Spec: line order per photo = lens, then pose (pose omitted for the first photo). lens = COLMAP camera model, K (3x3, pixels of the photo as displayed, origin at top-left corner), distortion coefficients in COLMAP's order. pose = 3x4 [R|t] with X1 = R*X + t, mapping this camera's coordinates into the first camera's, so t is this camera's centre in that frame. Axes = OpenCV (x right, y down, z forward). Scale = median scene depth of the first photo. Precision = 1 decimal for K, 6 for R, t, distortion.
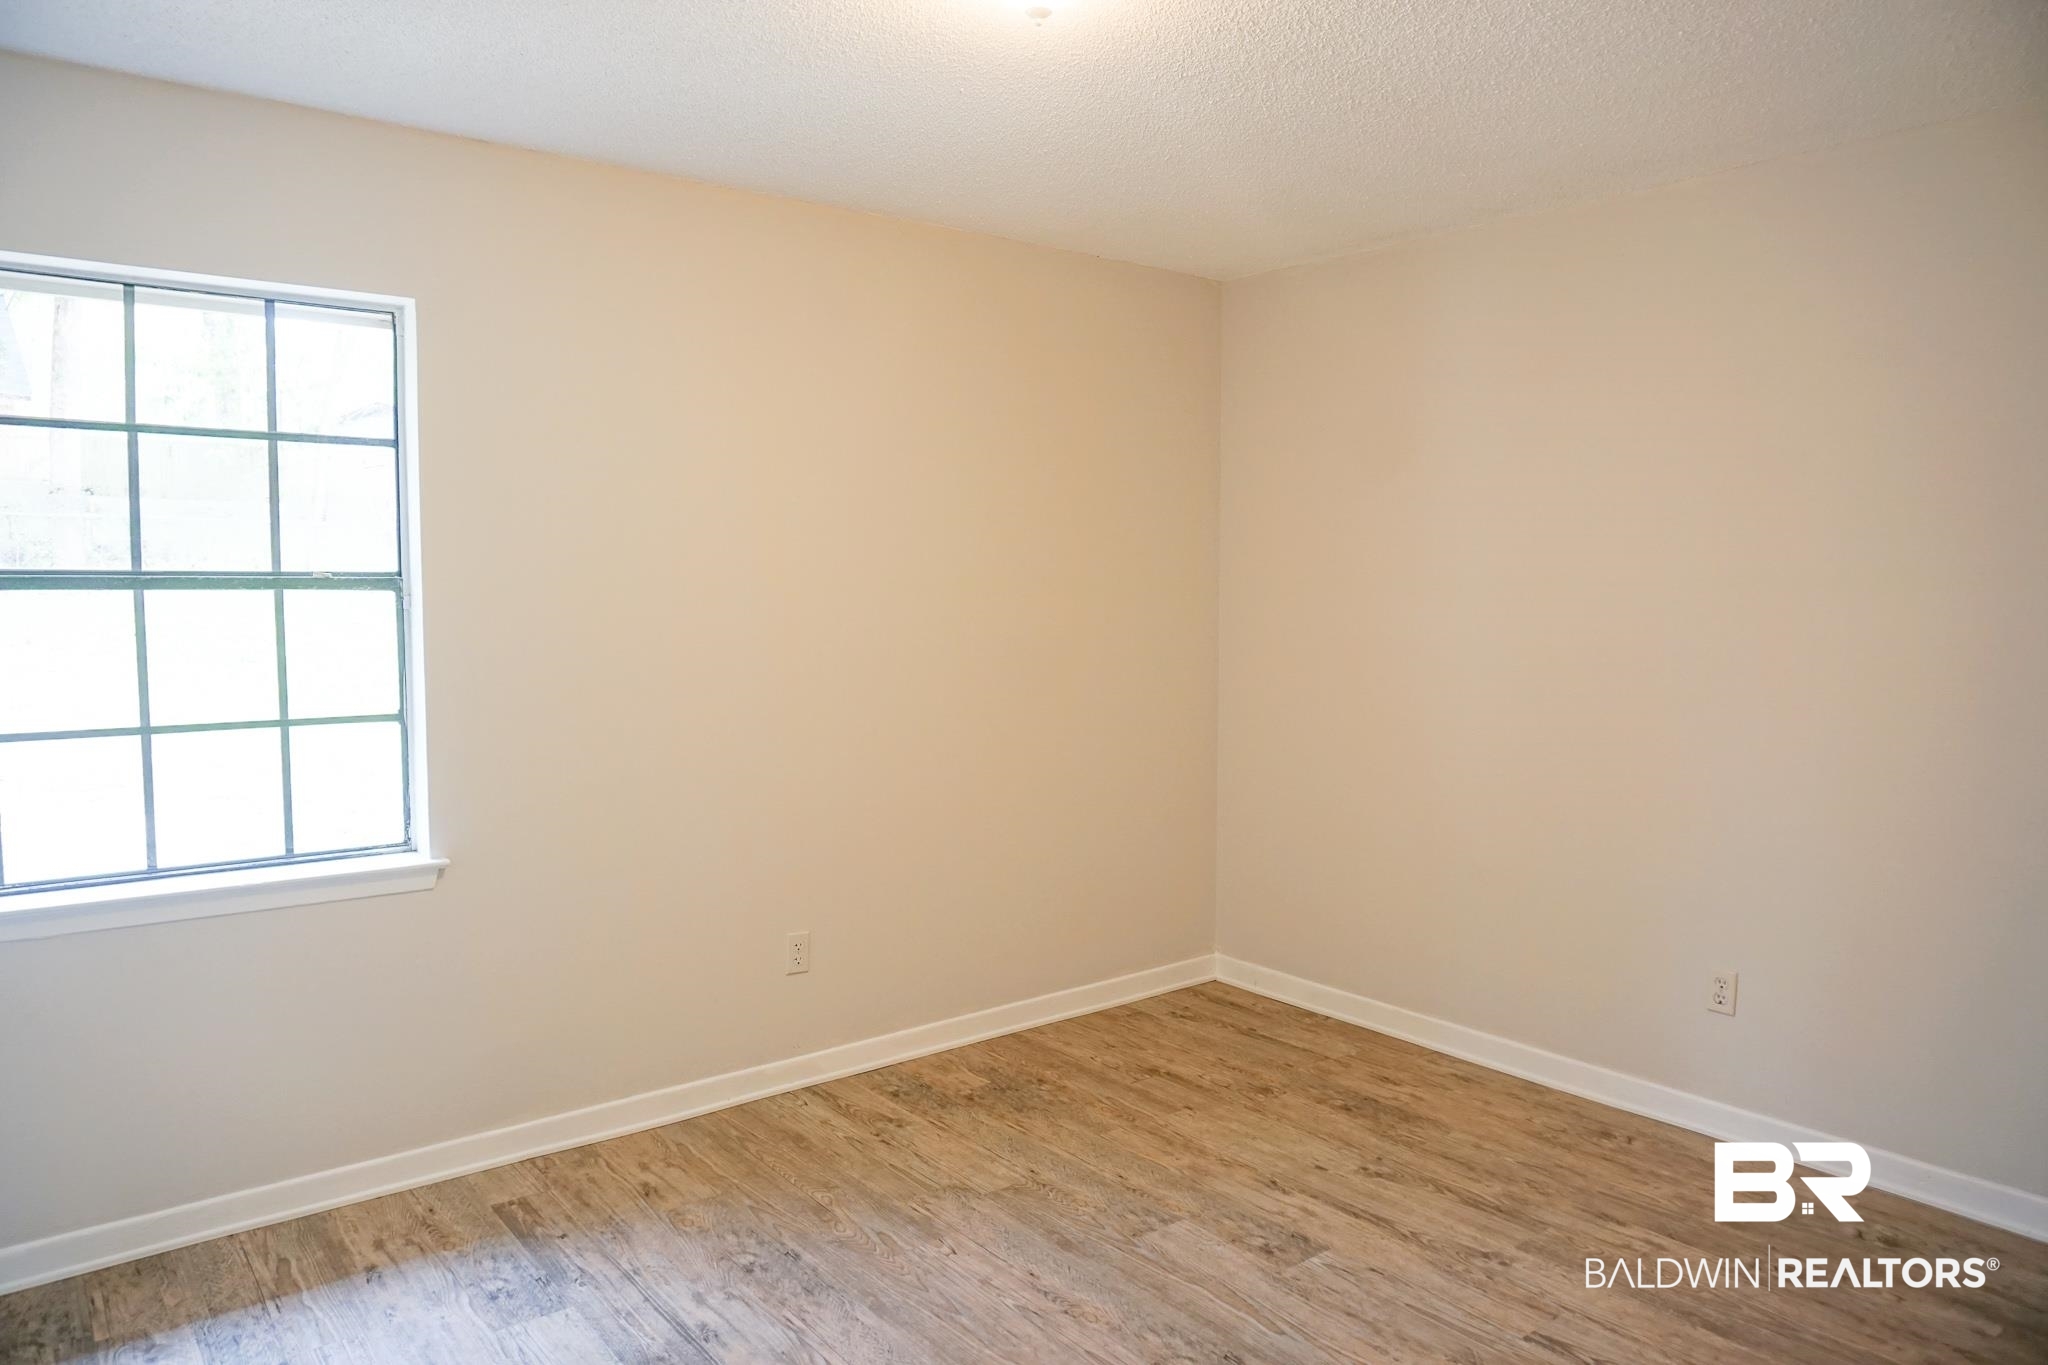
lens RADIAL K [[1353.9, 0, 1026.0], [0, 1353.9, 669.8], [0, 0, 1]] dist [-0.051575, 0.038133]
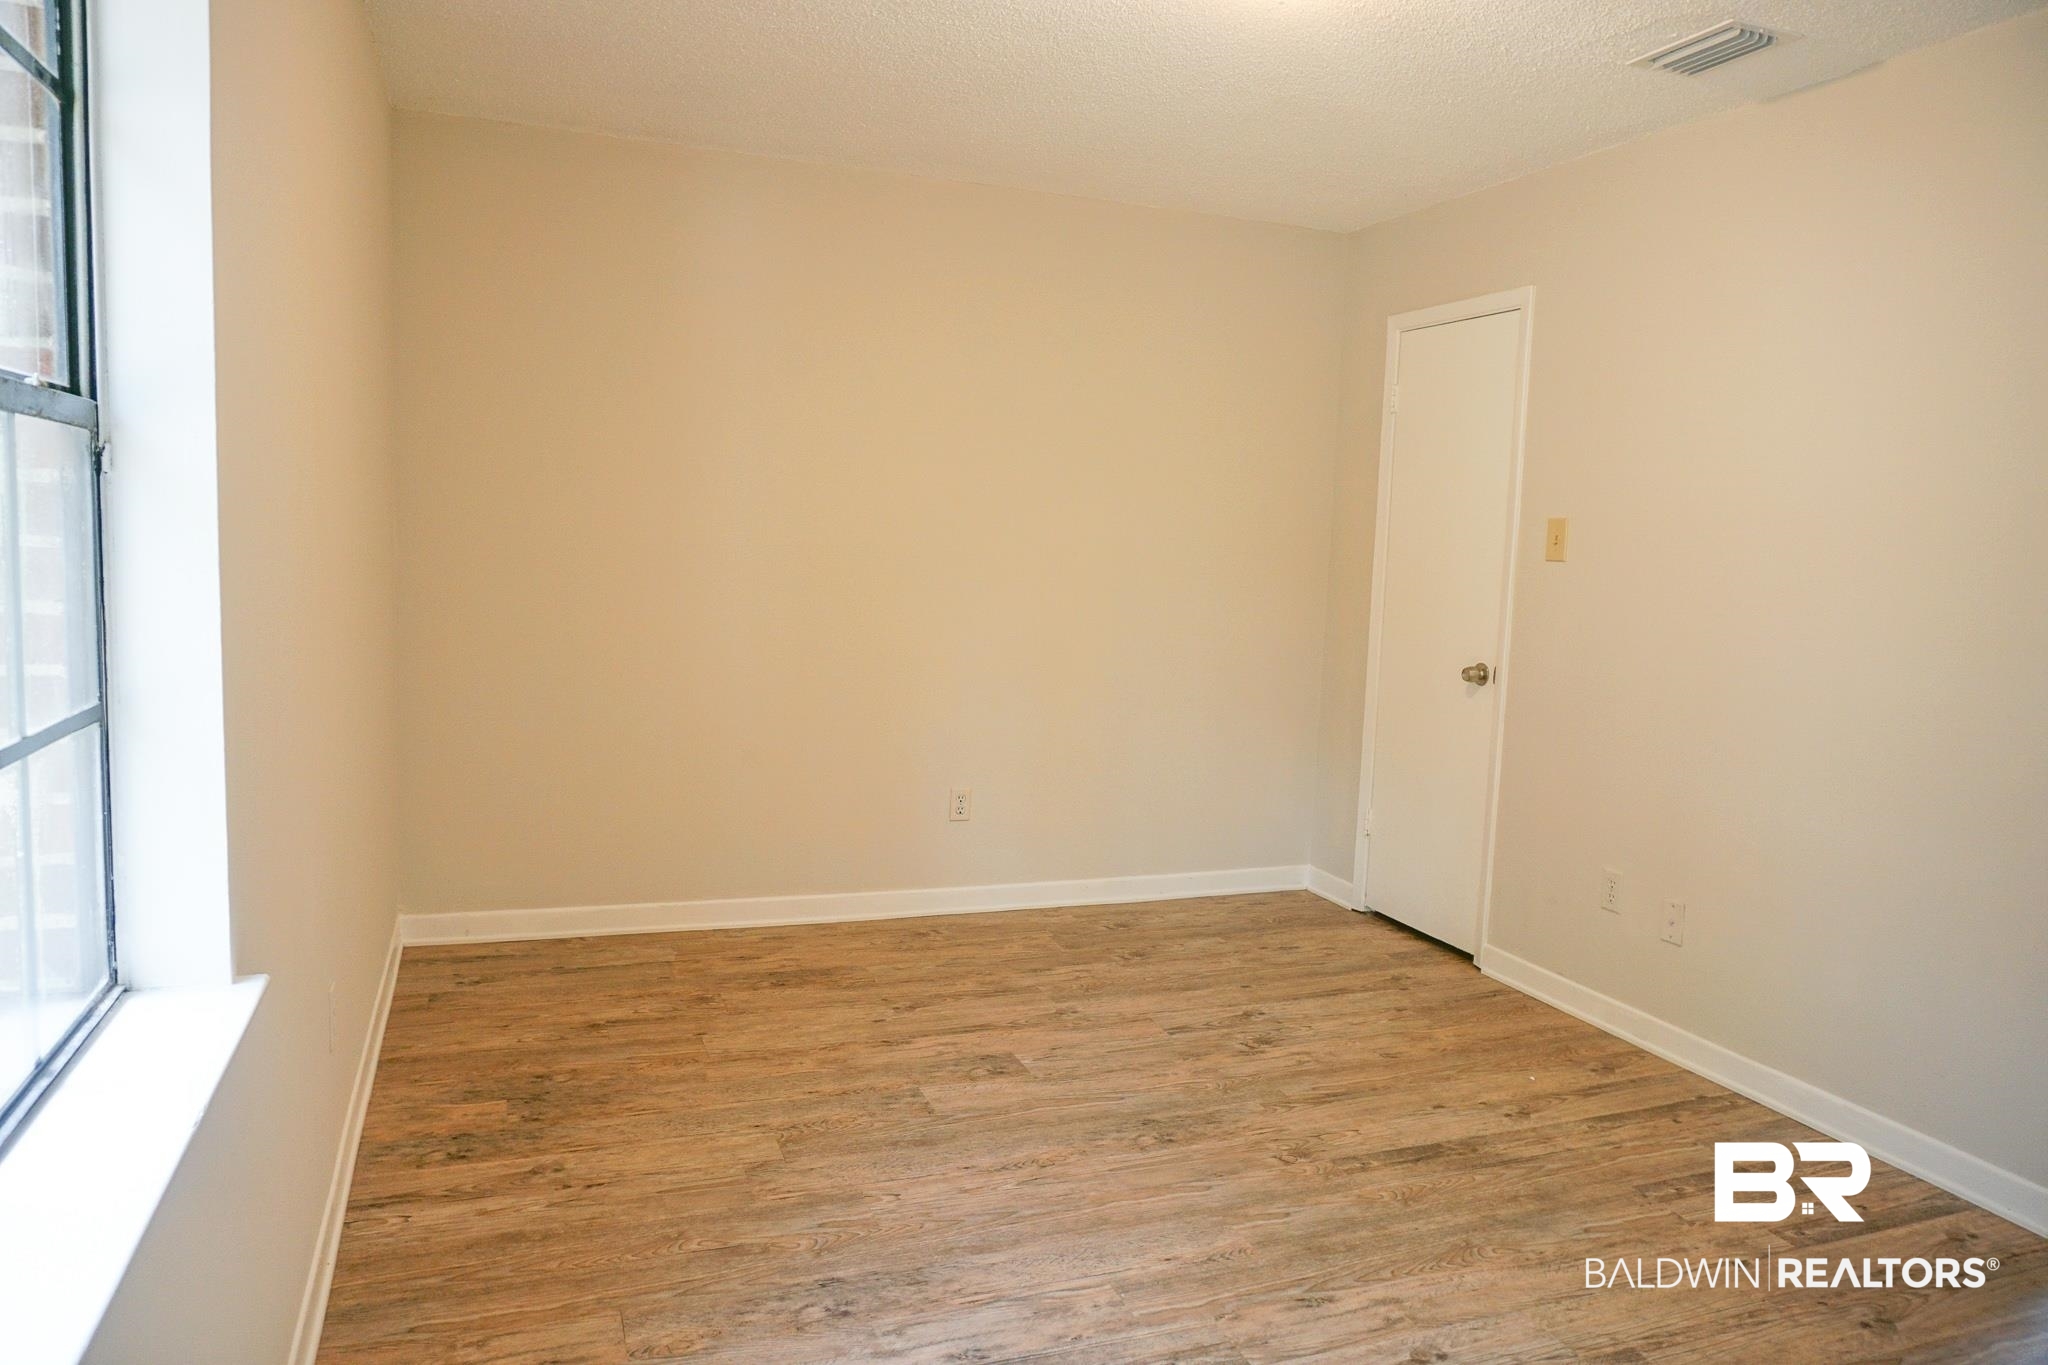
lens RADIAL K [[1353.9, 0, 1026.0], [0, 1353.9, 669.8], [0, 0, 1]] dist [-0.051575, 0.038133]
pose [[0.304568, -0.086497, 0.948555, -0.759223], [0.023292, 0.996247, 0.083367, -0.006086], [-0.952206, -0.003297, 0.305439, 0.539014]]
